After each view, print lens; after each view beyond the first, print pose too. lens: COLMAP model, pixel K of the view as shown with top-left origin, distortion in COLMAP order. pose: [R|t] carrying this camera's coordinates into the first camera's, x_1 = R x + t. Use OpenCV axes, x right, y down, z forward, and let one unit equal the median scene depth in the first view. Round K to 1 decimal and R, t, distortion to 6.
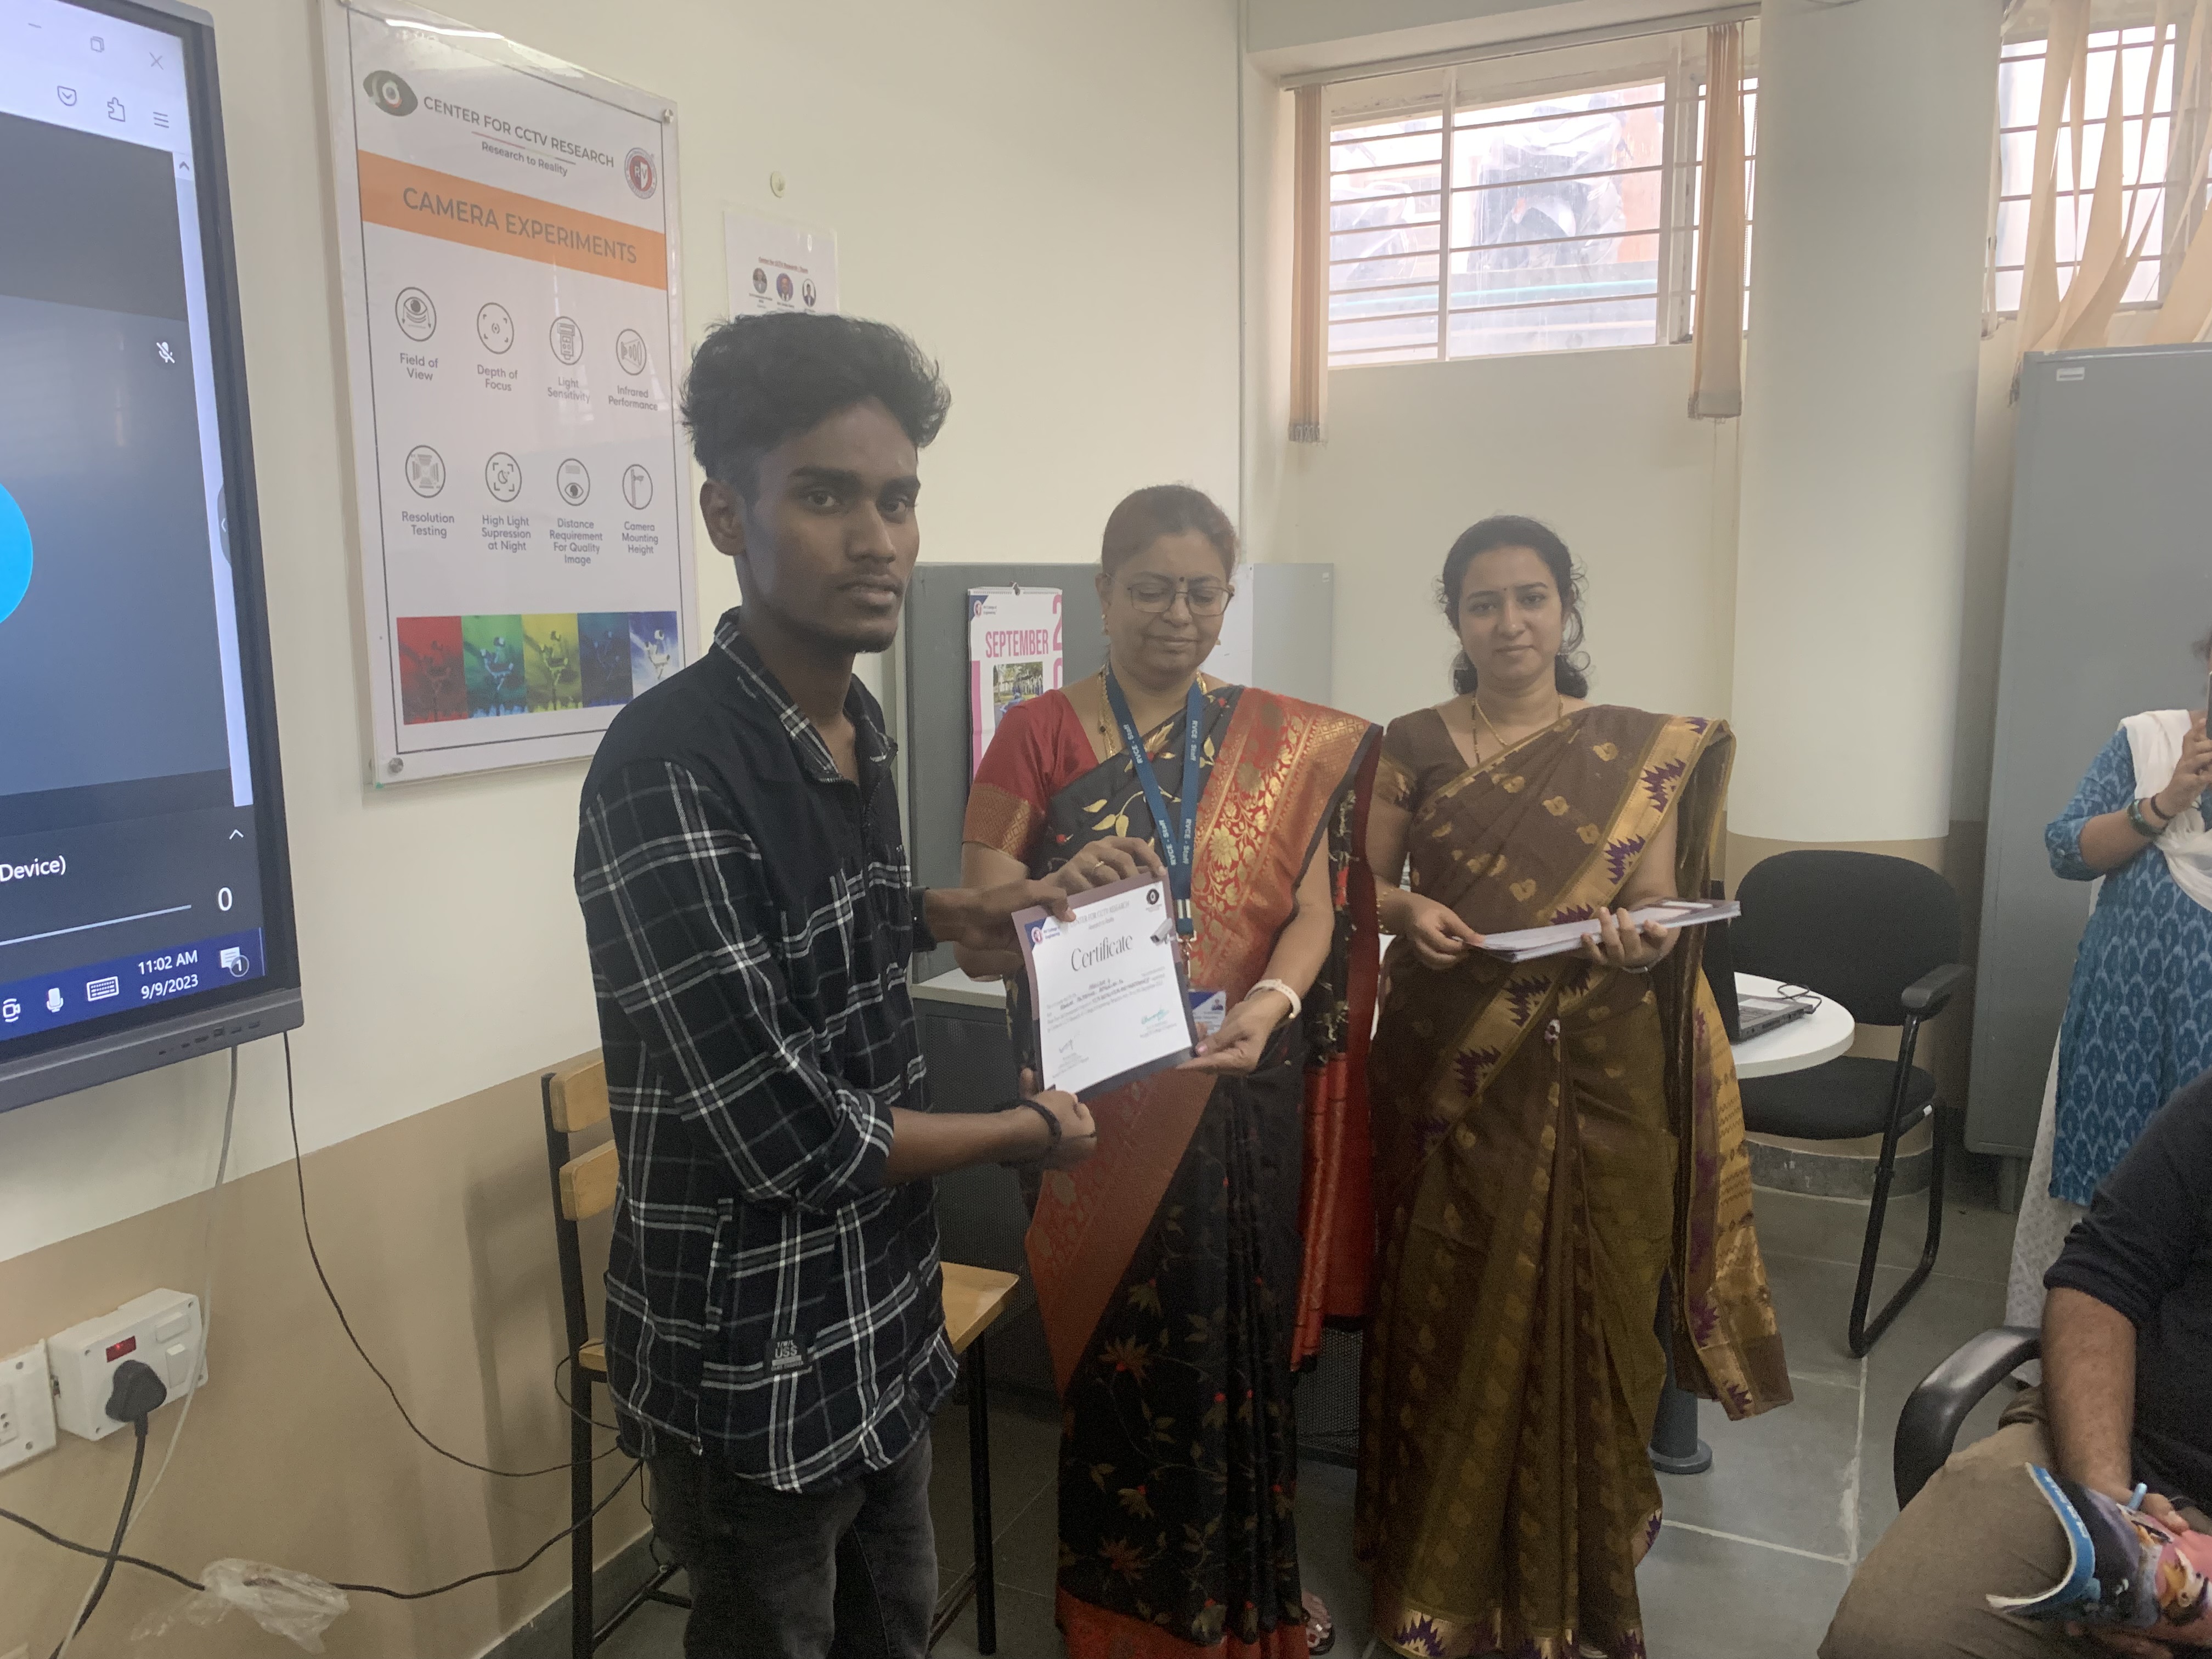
lens RADIAL K [[1710.3, 0, 1094.4], [0, 1710.3, 799.1], [0, 0, 1]] dist [-0.000034, -0.008939]
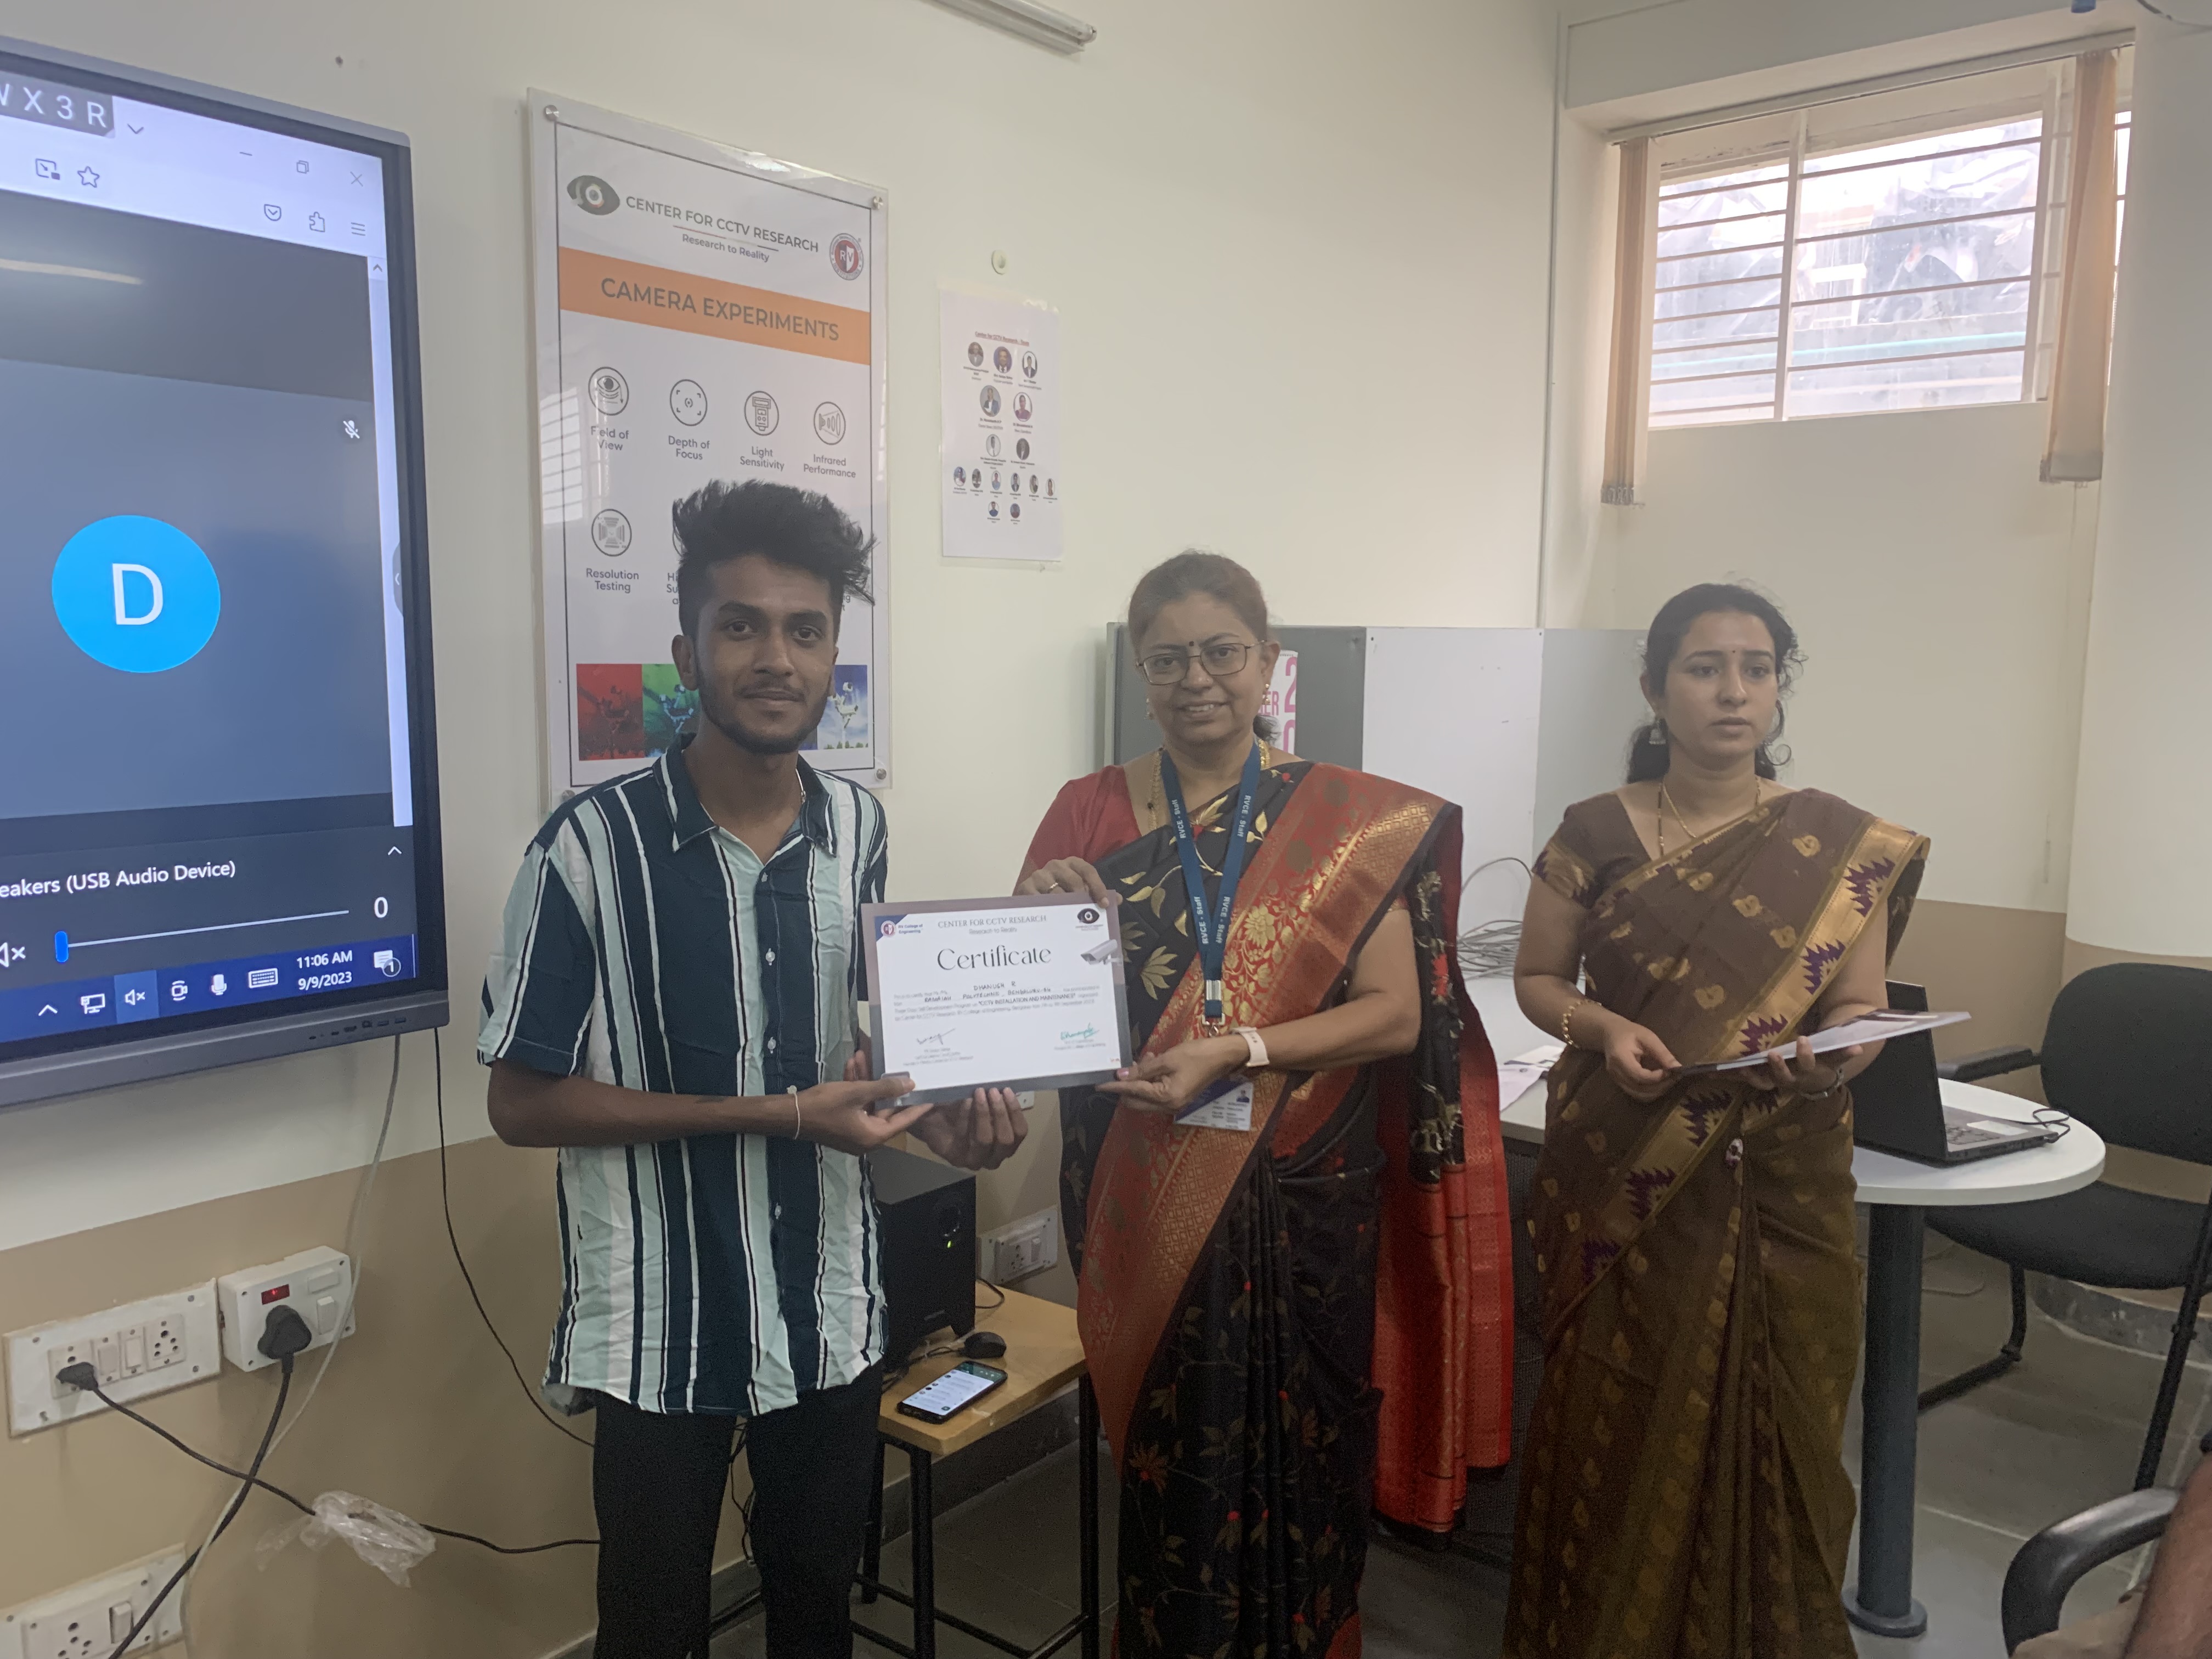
lens RADIAL K [[1710.3, 0, 1094.4], [0, 1710.3, 799.1], [0, 0, 1]] dist [-0.000034, -0.008939]
pose [[0.964352, 0.053390, -0.259181, 0.191910], [-0.061439, 0.997845, -0.023049, -0.013040], [0.257392, 0.038151, 0.965554, 0.020525]]
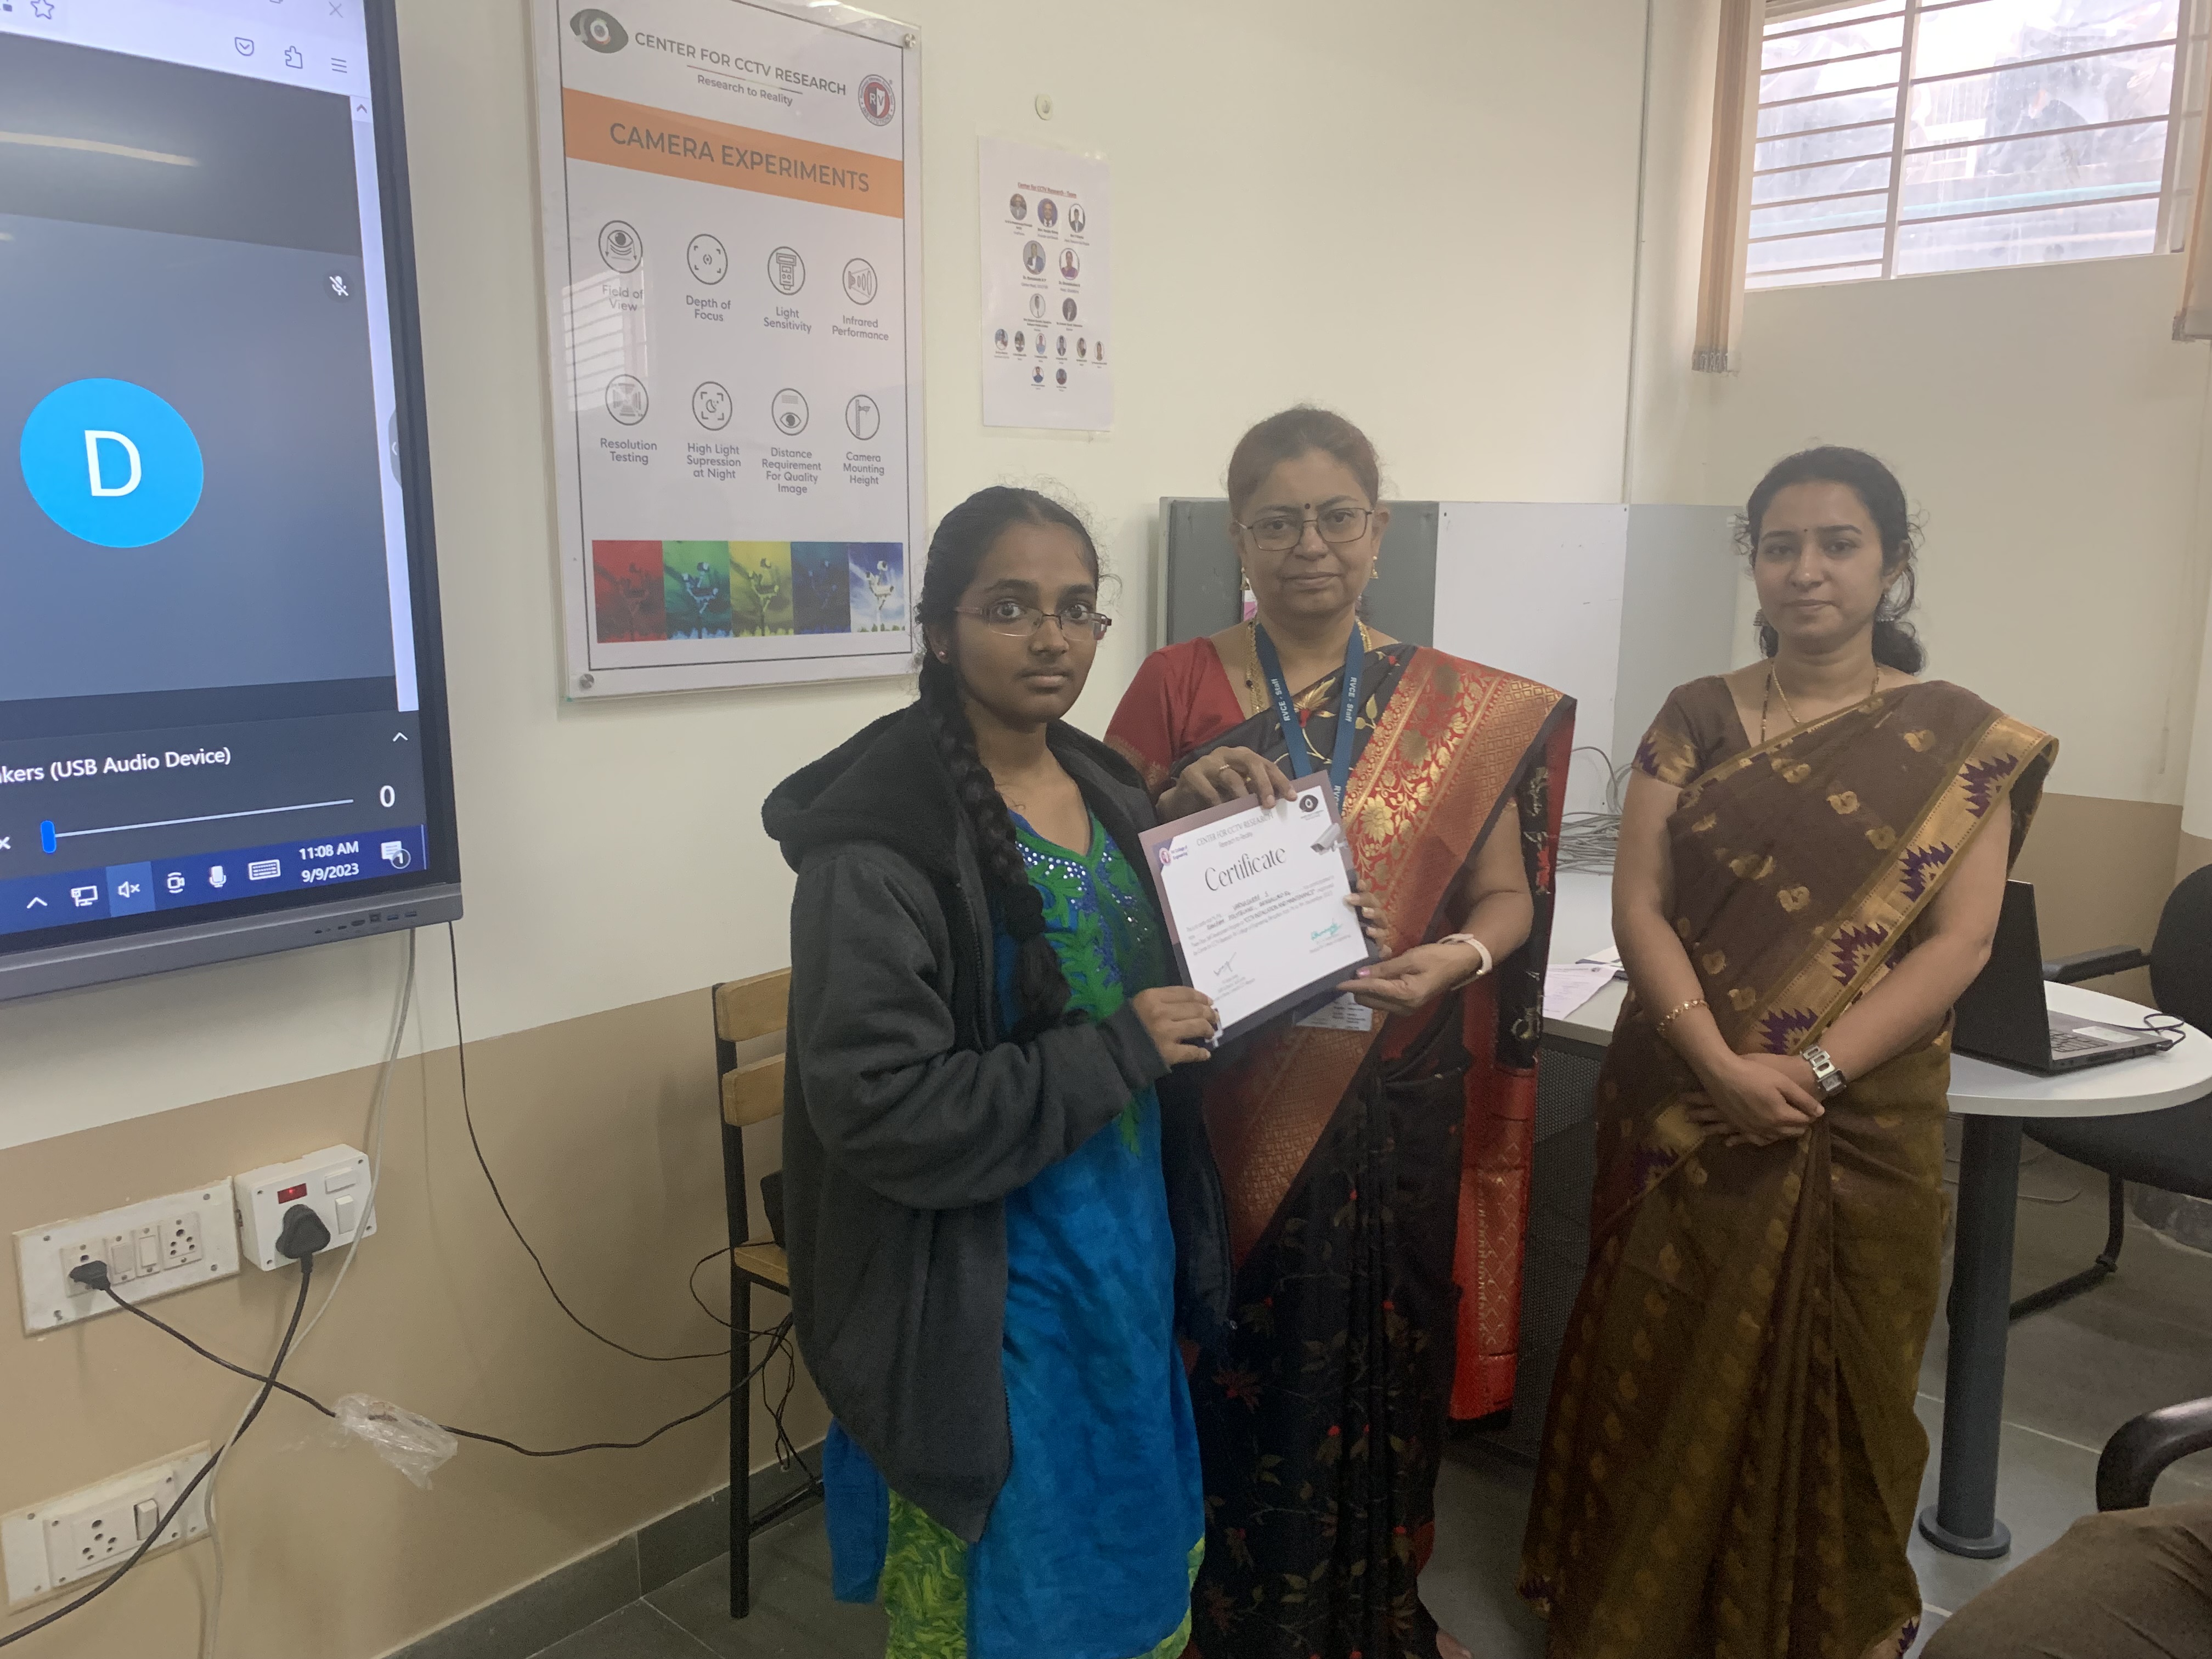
lens RADIAL K [[1710.3, 0, 1094.4], [0, 1710.3, 799.1], [0, 0, 1]] dist [-0.000034, -0.008939]
pose [[0.952009, 0.072139, -0.297446, 0.193412], [-0.061918, 0.997126, 0.043655, -0.011908], [0.299740, -0.023143, 0.953740, 0.083353]]
